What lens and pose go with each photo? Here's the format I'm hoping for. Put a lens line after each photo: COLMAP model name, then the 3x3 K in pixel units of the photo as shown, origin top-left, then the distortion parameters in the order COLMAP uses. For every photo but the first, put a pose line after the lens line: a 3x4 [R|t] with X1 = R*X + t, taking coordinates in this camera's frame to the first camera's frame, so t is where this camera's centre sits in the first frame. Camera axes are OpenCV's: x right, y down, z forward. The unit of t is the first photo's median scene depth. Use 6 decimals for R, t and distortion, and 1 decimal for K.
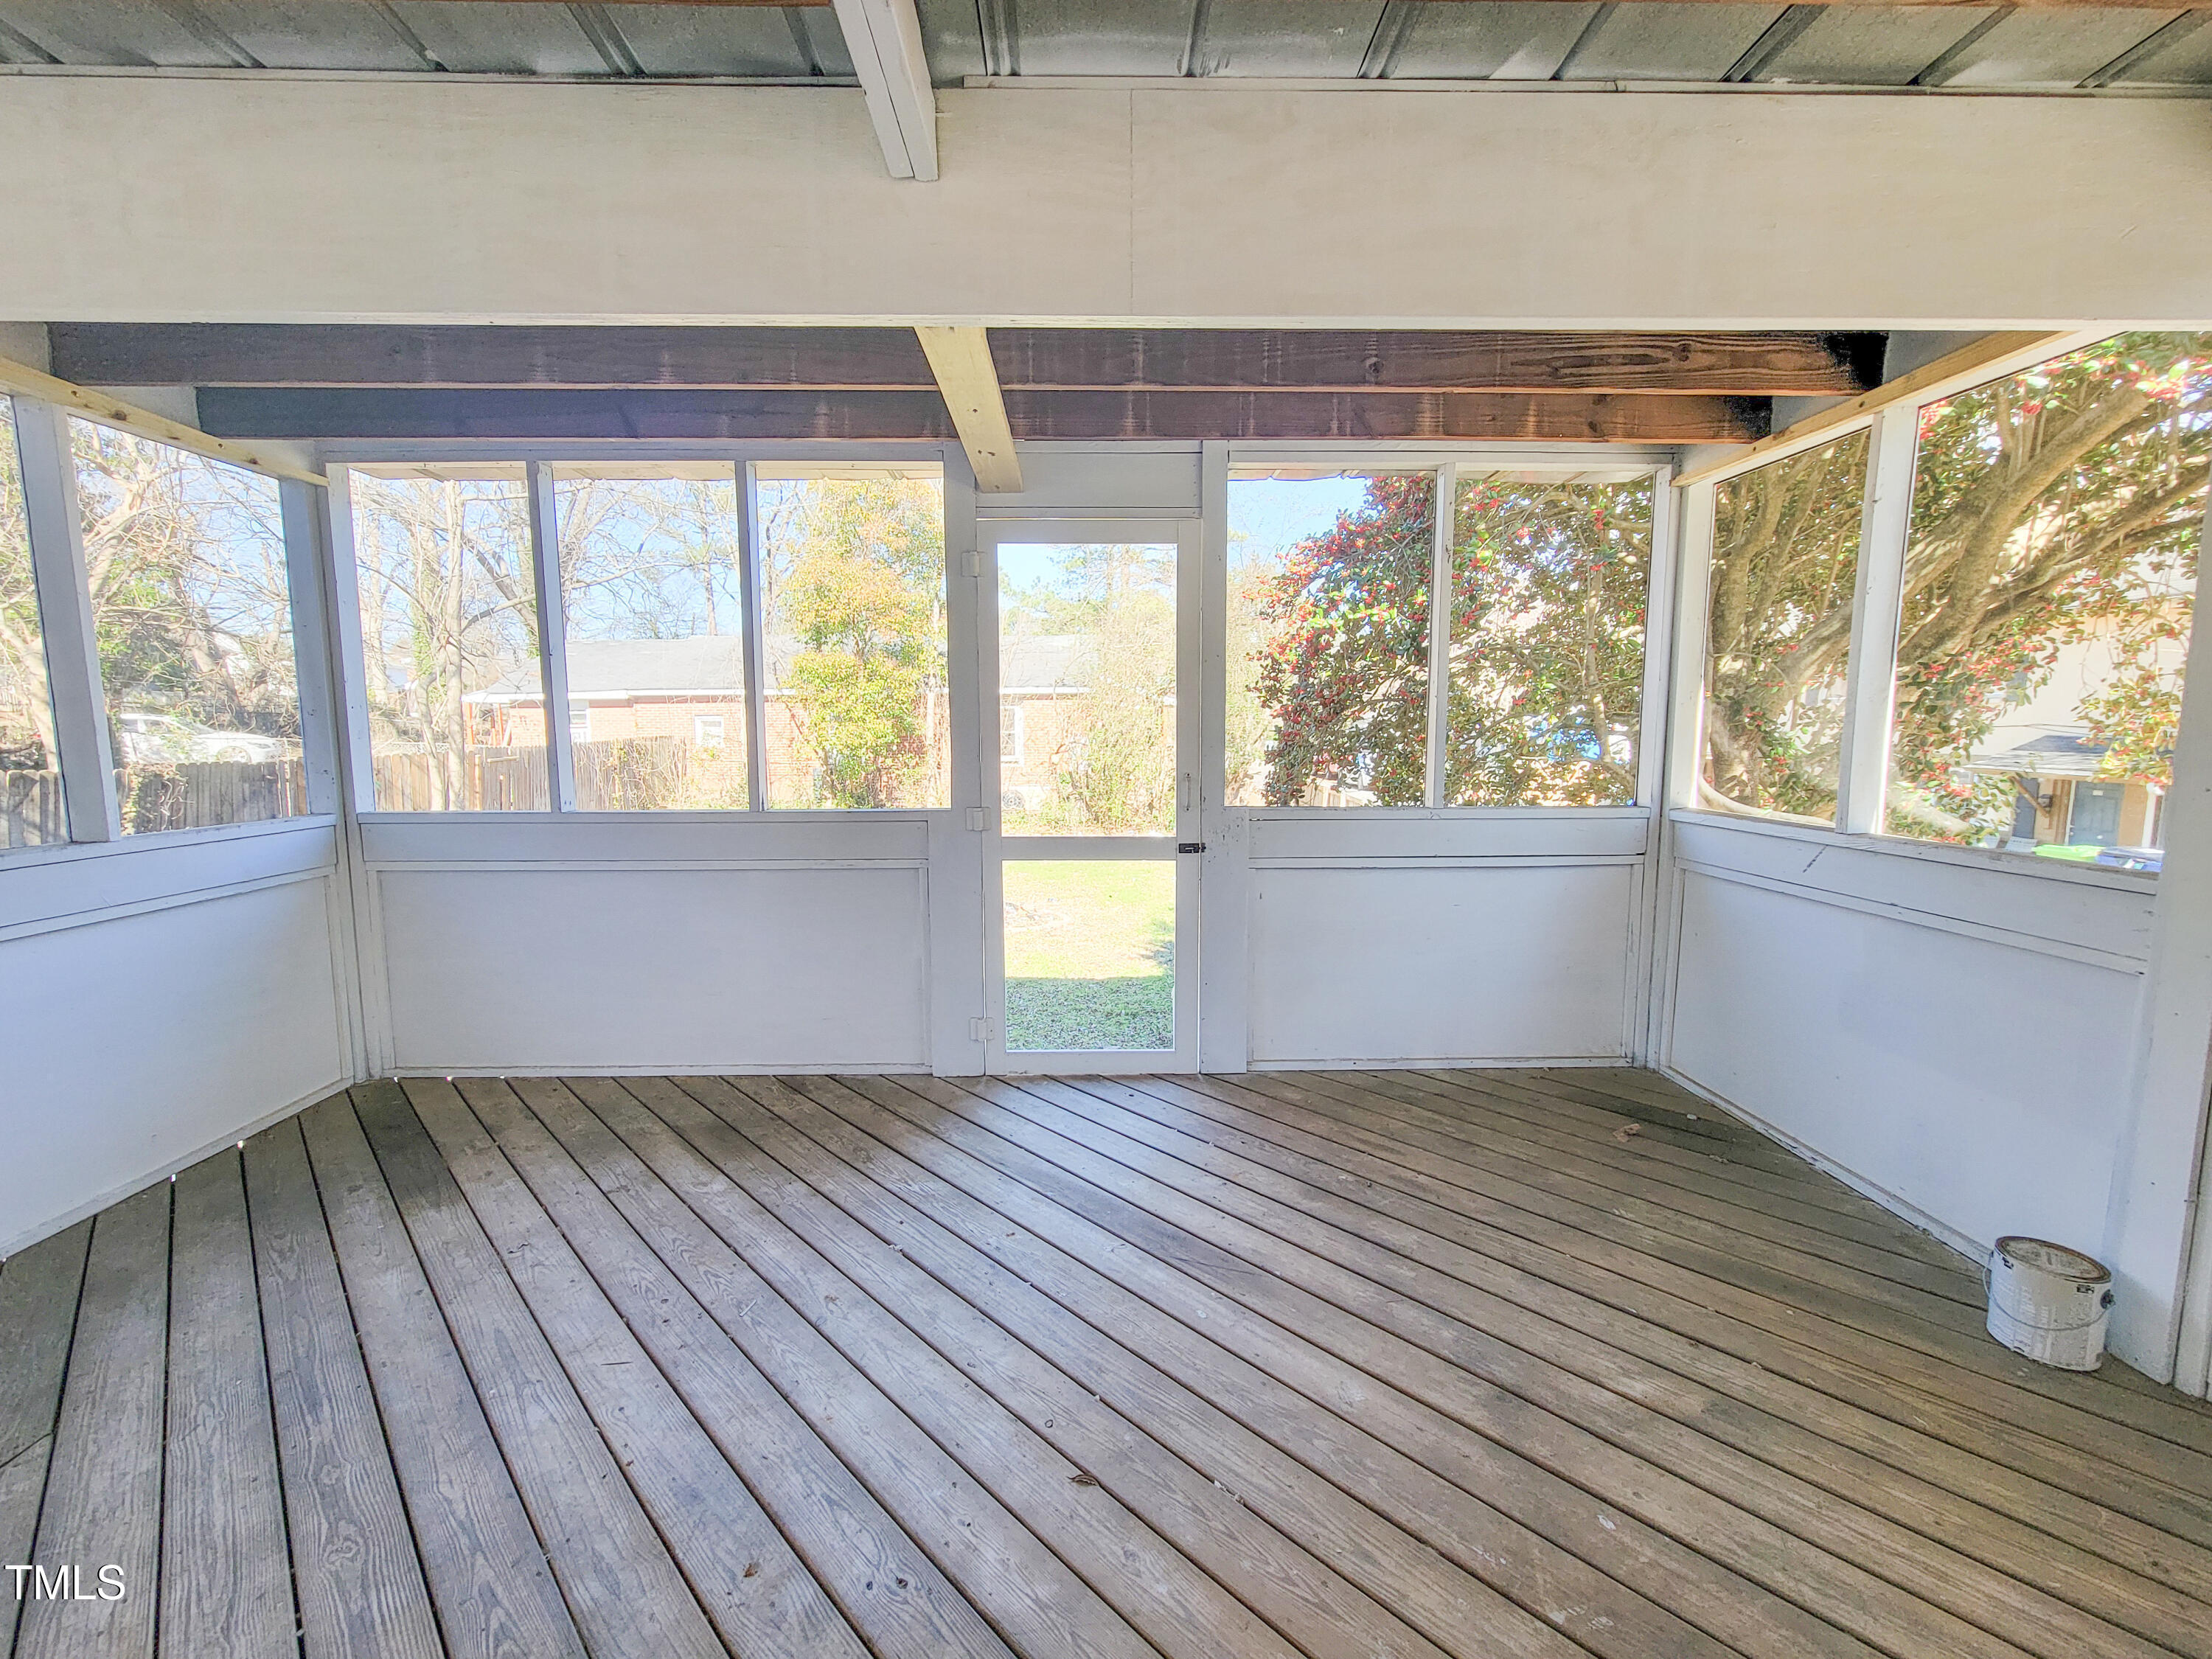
lens RADIAL K [[906.0, 0, 1102.7], [0, 906.0, 827.9], [0, 0, 1]] dist [0.004711, -0.001880]
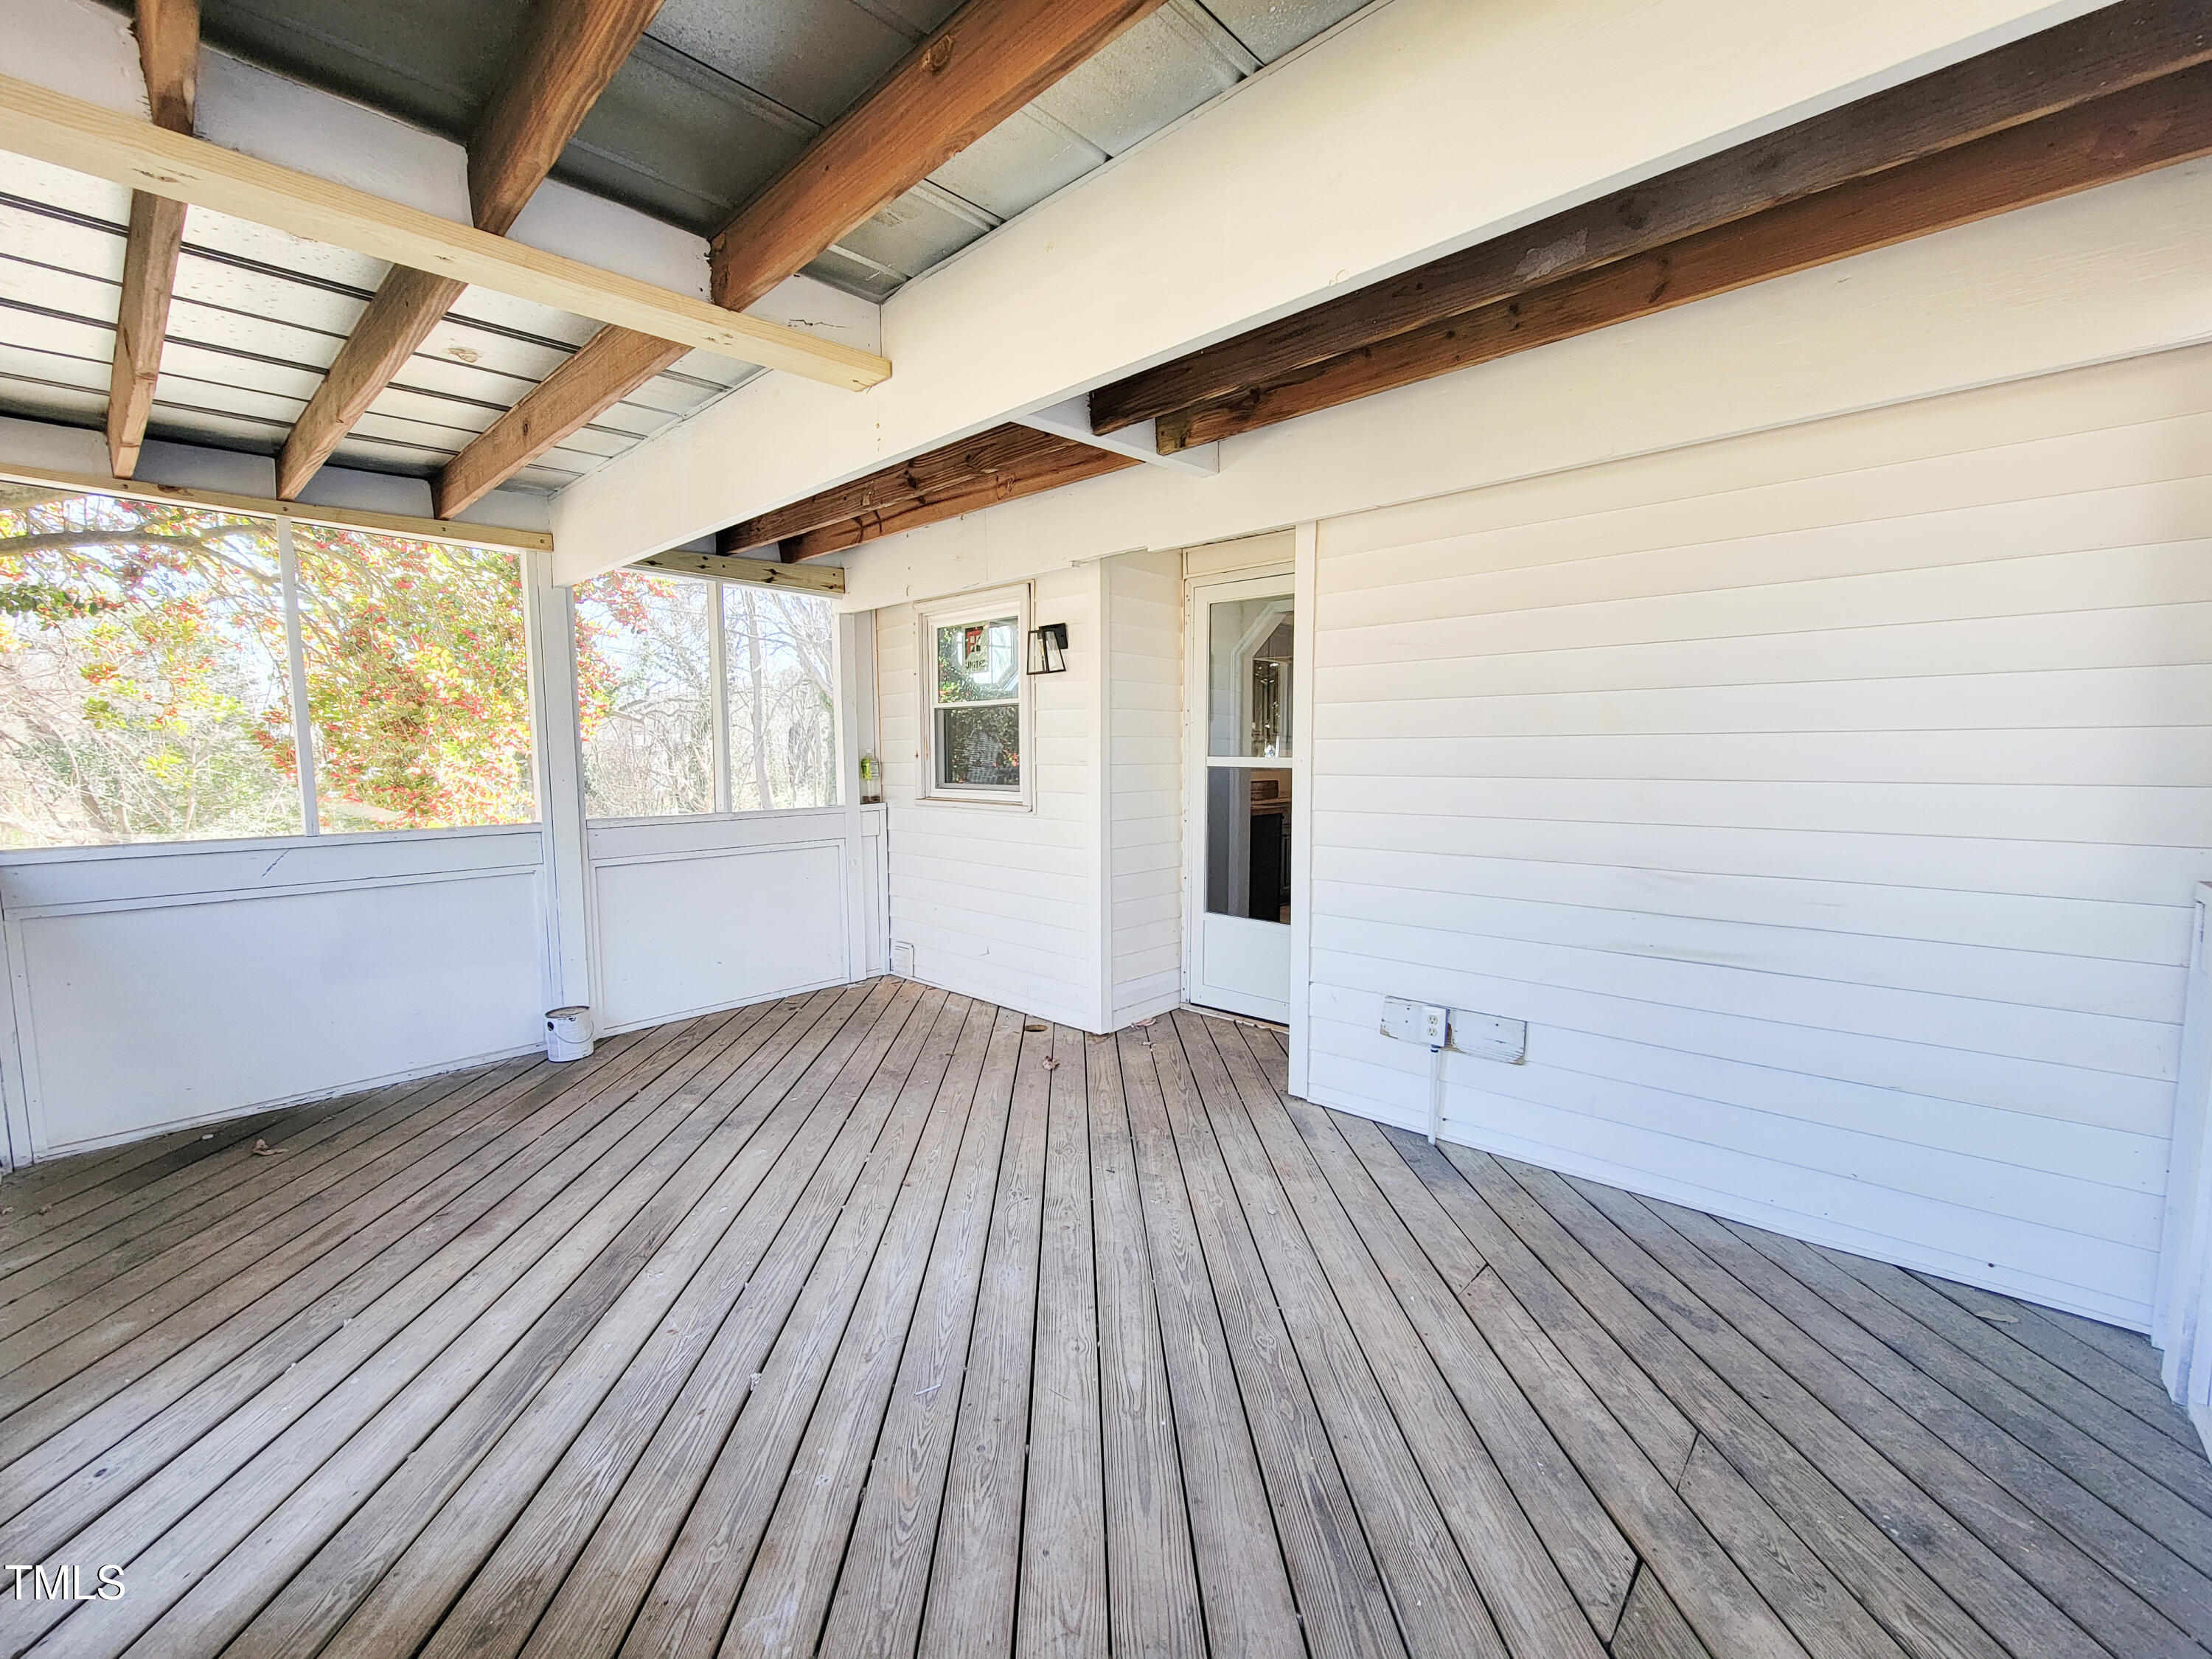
lens RADIAL K [[906.0, 0, 1105.7], [0, 906.0, 831.0], [0, 0, 1]] dist [0.004711, -0.001880]
pose [[-0.728640, -0.054778, 0.682703, -1.037333], [0.084311, 0.982041, 0.168781, -0.143800], [-0.679688, 0.180540, -0.710936, 1.333949]]
